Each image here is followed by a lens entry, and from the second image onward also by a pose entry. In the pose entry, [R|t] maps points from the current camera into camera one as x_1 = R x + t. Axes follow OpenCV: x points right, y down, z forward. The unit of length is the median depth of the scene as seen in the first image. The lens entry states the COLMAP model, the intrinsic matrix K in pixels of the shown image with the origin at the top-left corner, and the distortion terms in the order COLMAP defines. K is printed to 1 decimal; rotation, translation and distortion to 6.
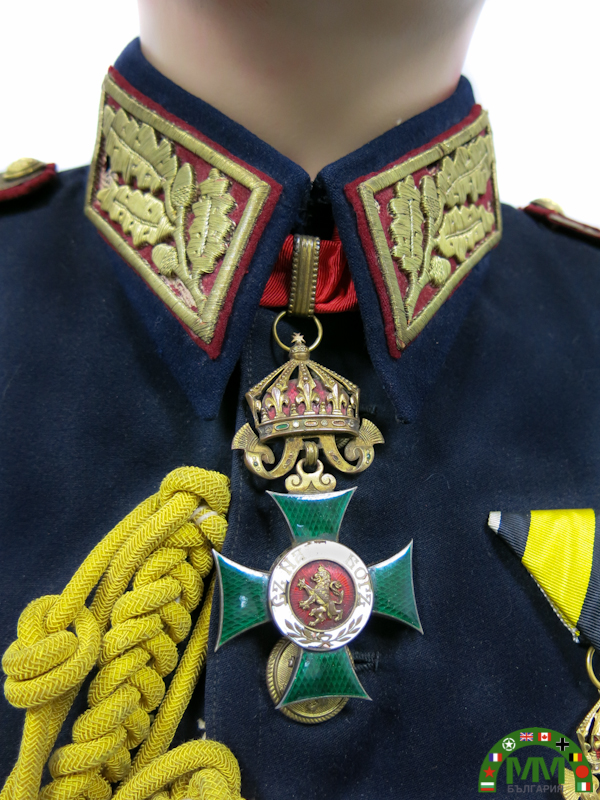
lens RADIAL K [[709.8, 0, 301.6], [0, 709.8, 415.6], [0, 0, 1]] dist [0.002539, -0.000931]
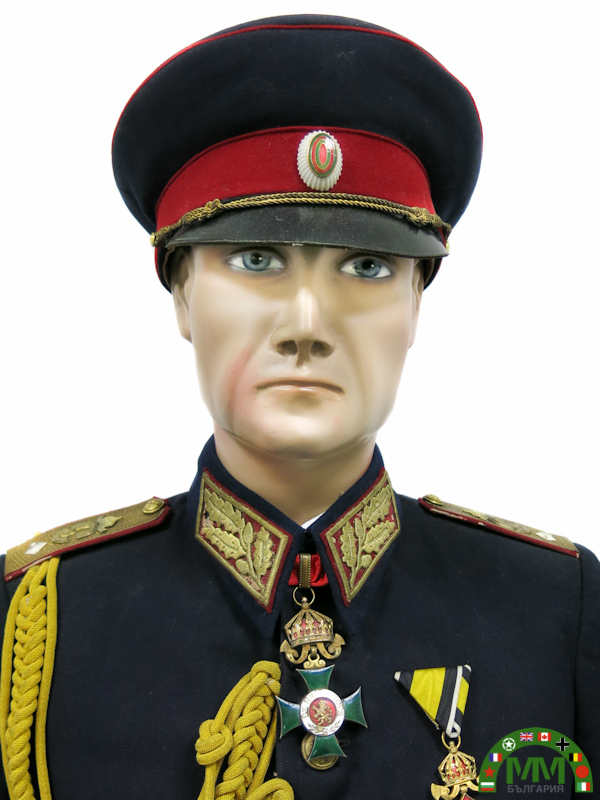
lens RADIAL K [[871.3, 0, 296.0], [0, 871.3, 429.9], [0, 0, 1]] dist [-0.000521, -0.015220]
pose [[0.997661, -0.067405, 0.011376, -0.027567], [0.068358, 0.983439, -0.167854, -0.183505], [0.000127, 0.168239, 0.985746, -1.918560]]
